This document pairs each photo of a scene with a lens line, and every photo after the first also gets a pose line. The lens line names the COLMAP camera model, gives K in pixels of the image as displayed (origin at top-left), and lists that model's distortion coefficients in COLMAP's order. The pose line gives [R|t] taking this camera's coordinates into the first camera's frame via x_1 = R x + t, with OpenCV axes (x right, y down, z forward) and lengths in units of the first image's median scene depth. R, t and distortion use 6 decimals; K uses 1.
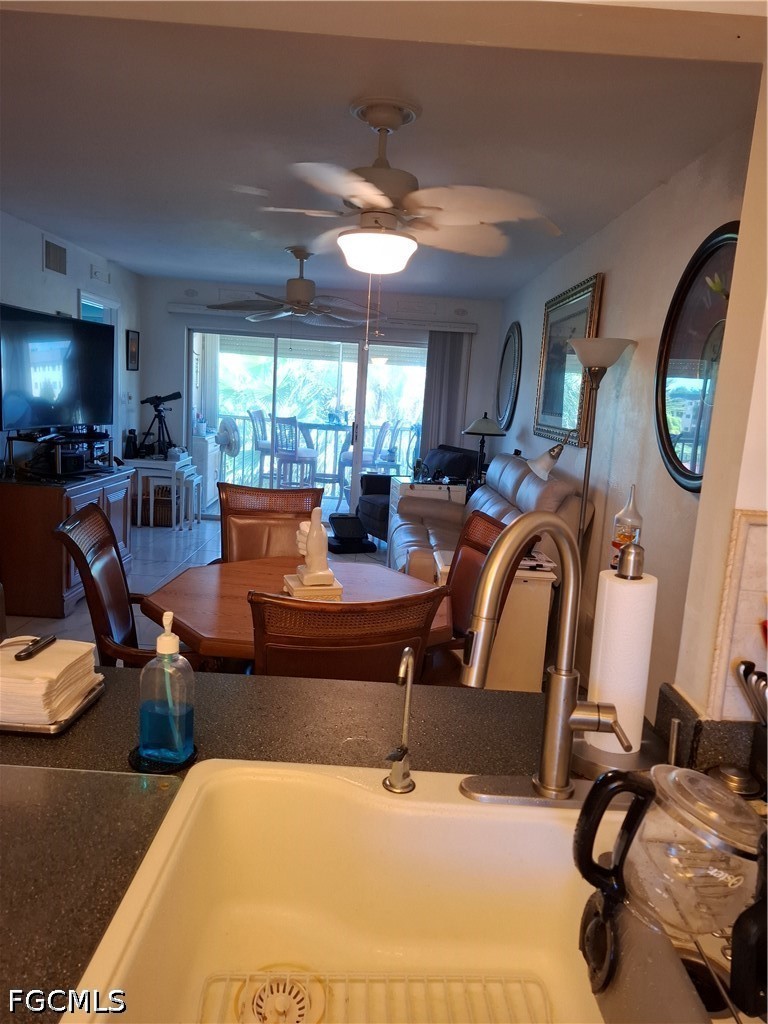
lens RADIAL K [[712.8, 0, 384.0], [0, 712.8, 512.0], [0, 0, 1]] dist [0.055542, -0.049520]
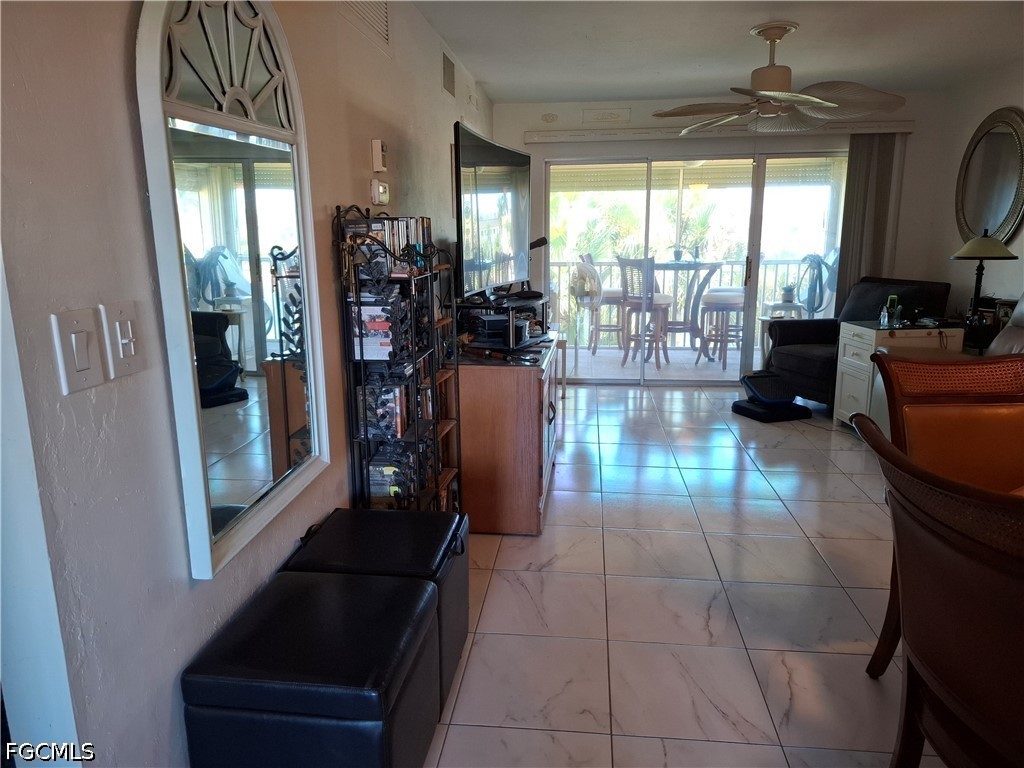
lens RADIAL K [[712.8, 0, 512.0], [0, 712.8, 384.0], [0, 0, 1]] dist [0.055542, -0.049520]
pose [[0.991014, -0.049282, -0.124347, -0.222416], [0.054182, 0.997870, 0.036336, -0.026129], [0.122292, -0.042747, 0.991573, 0.146176]]
